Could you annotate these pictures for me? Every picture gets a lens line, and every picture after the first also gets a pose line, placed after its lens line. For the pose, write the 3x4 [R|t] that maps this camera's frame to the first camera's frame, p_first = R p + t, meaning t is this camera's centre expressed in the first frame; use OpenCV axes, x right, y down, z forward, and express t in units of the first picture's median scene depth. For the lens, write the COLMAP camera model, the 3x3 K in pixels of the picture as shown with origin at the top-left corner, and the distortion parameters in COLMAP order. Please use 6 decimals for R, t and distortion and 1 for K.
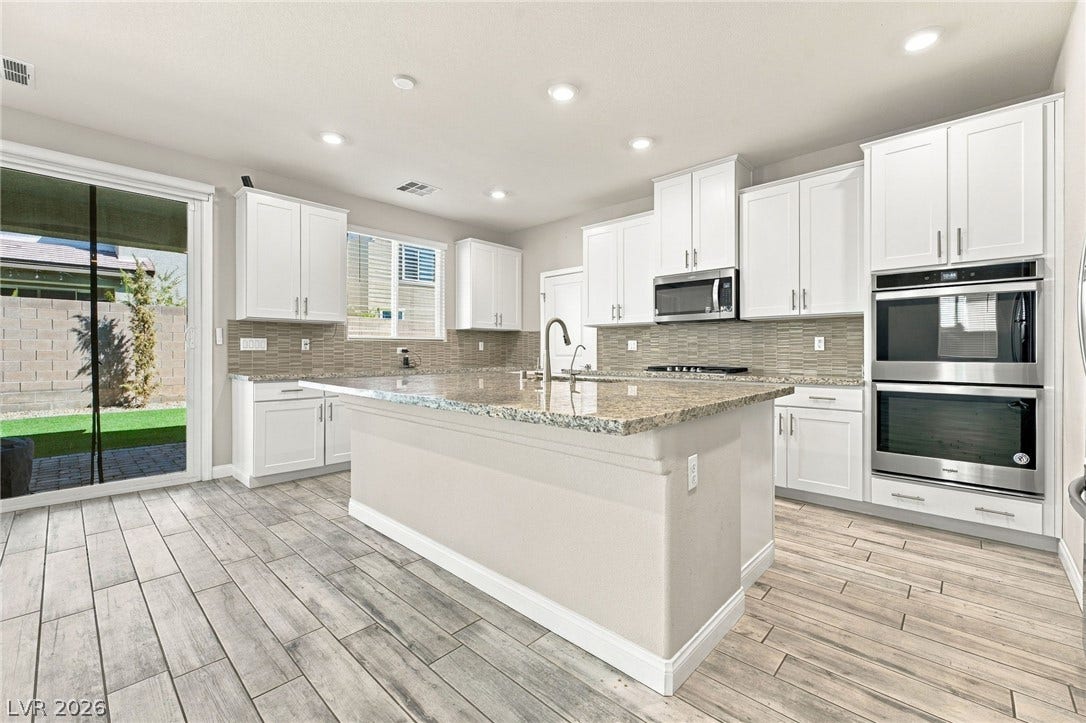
lens RADIAL K [[454.0, 0, 539.8], [0, 454.0, 352.4], [0, 0, 1]] dist [0.001075, 0.000194]
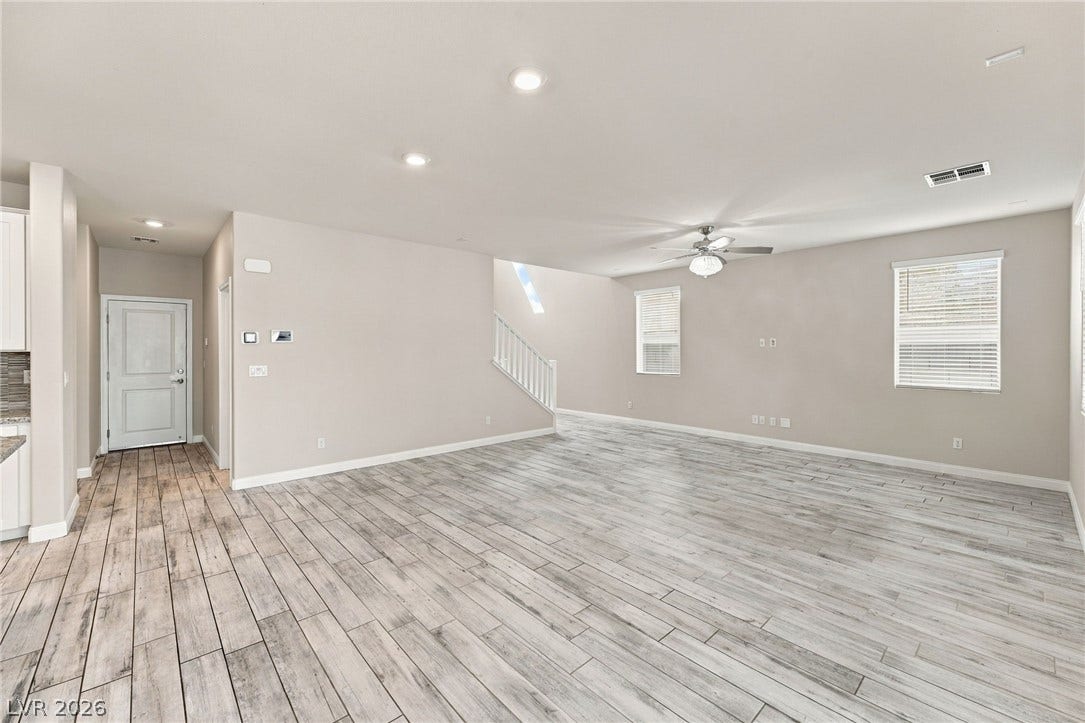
lens RADIAL K [[443.0, 0, 542.2], [0, 443.0, 347.2], [0, 0, 1]] dist [-0.000626, -0.000717]
pose [[-0.997173, -0.000443, 0.075135, -0.748309], [-0.000201, 0.999995, 0.003225, -0.084167], [-0.075136, 0.003201, -0.997168, 0.902298]]
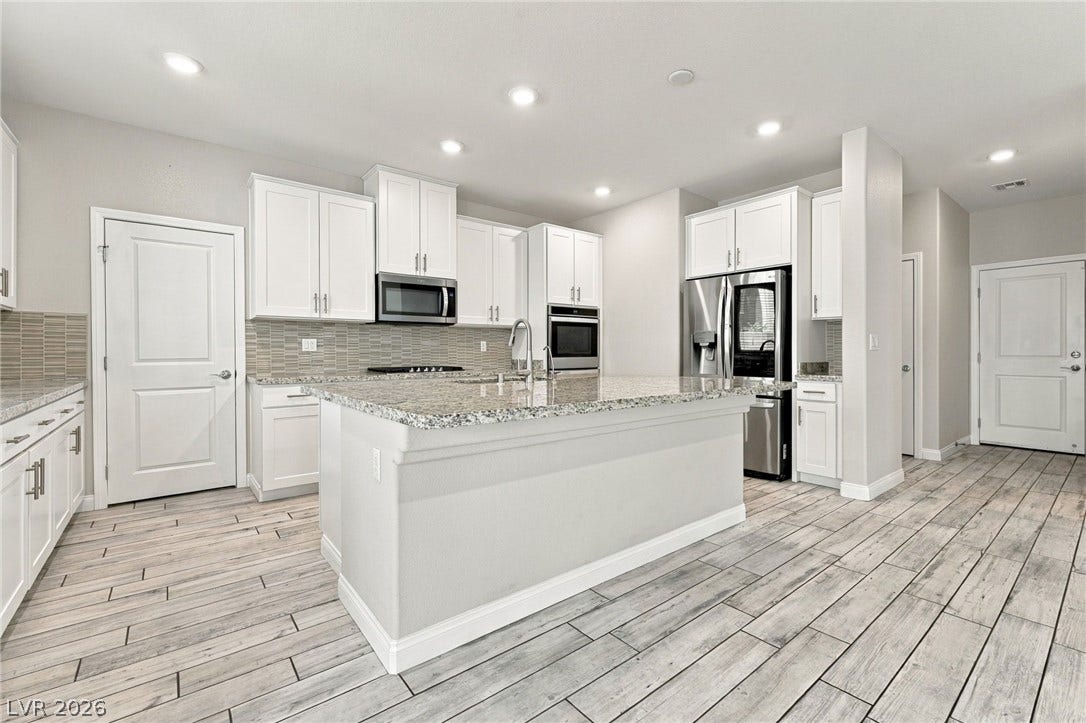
lens RADIAL K [[468.7, 0, 546.1], [0, 468.7, 353.3], [0, 0, 1]] dist [0.001685, 0.000292]
pose [[0.133005, -0.003676, 0.991109, -0.727499], [0.004365, 0.999986, 0.003124, -0.001871], [-0.991106, 0.003911, 0.133019, 0.604556]]
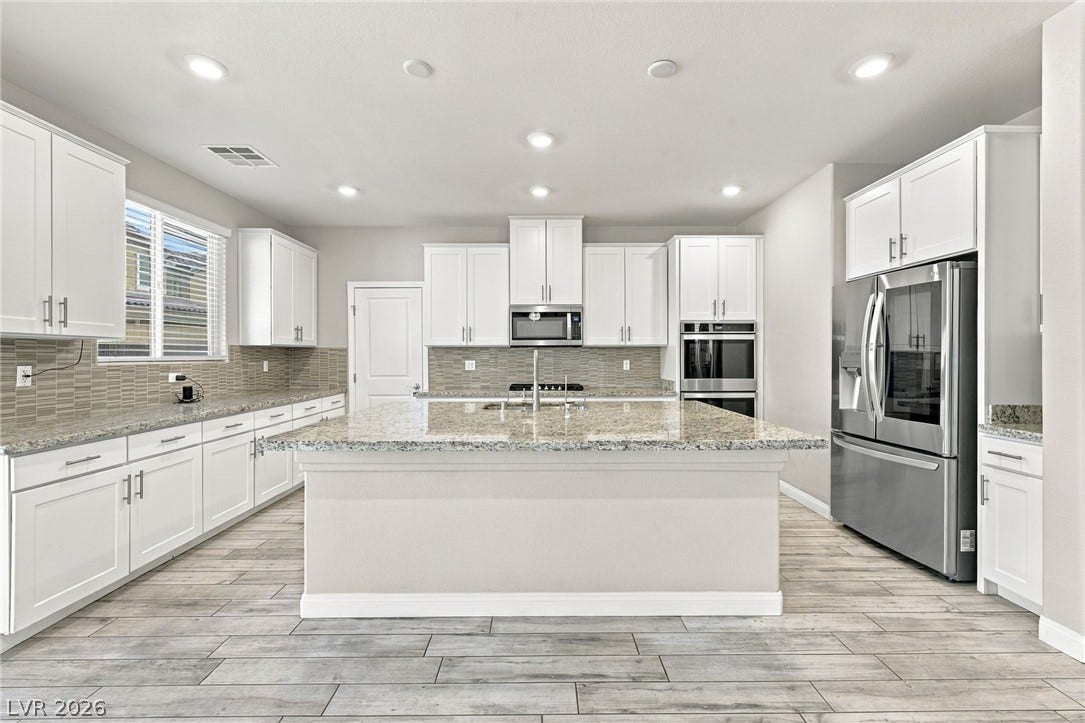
lens RADIAL K [[455.0, 0, 543.6], [0, 455.0, 356.2], [0, 0, 1]] dist [0.000740, -0.000460]
pose [[0.719748, -0.002421, 0.694231, -0.513260], [0.004122, 0.999991, -0.000786, -0.044970], [-0.694223, 0.003427, 0.719751, 0.168405]]
